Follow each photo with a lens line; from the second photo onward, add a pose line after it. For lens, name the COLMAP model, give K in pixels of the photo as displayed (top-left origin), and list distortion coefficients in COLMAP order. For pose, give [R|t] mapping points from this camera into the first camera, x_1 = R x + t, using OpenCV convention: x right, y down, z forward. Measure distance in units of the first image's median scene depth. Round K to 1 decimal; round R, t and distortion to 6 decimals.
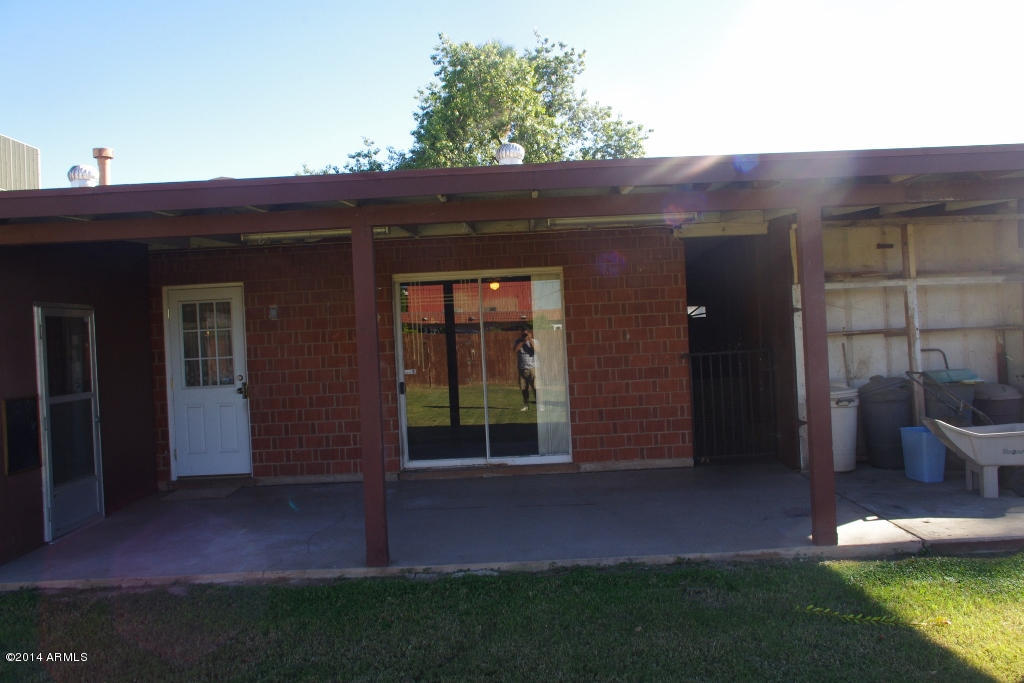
lens RADIAL K [[809.6, 0, 511.7], [0, 809.6, 340.0], [0, 0, 1]] dist [-0.059035, 0.080241]
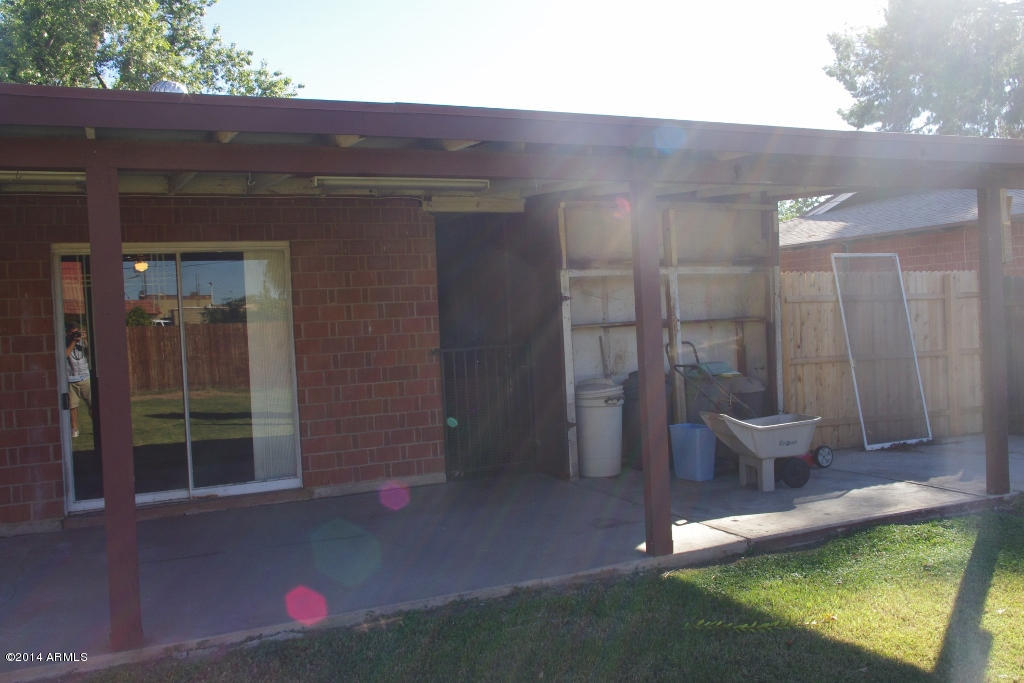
lens RADIAL K [[951.2, 0, 513.9], [0, 951.2, 339.1], [0, 0, 1]] dist [-0.015905, 0.000000]
pose [[0.901794, -0.005426, 0.432133, -0.143045], [0.006445, 0.999979, -0.000893, 0.007522], [-0.432119, 0.003590, 0.901810, 0.066111]]
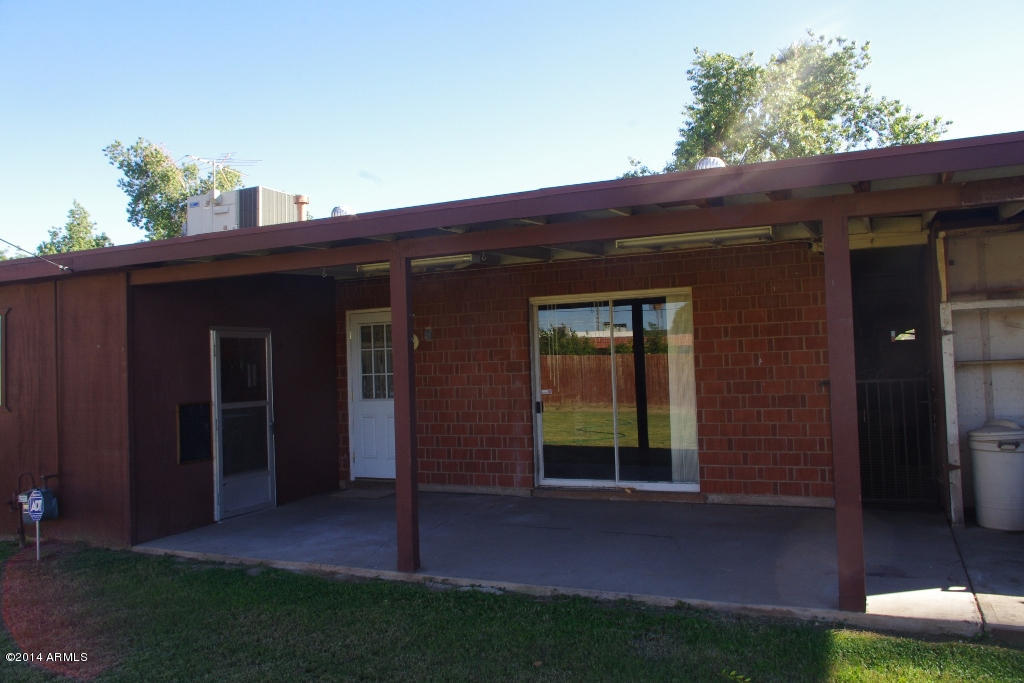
lens RADIAL K [[809.6, 0, 512.2], [0, 809.6, 342.0], [0, 0, 1]] dist [-0.059035, 0.080241]
pose [[0.912229, 0.006274, -0.409633, 0.263891], [-0.012999, 0.999823, -0.013634, -0.009737], [0.409475, 0.017762, 0.912149, 0.042157]]
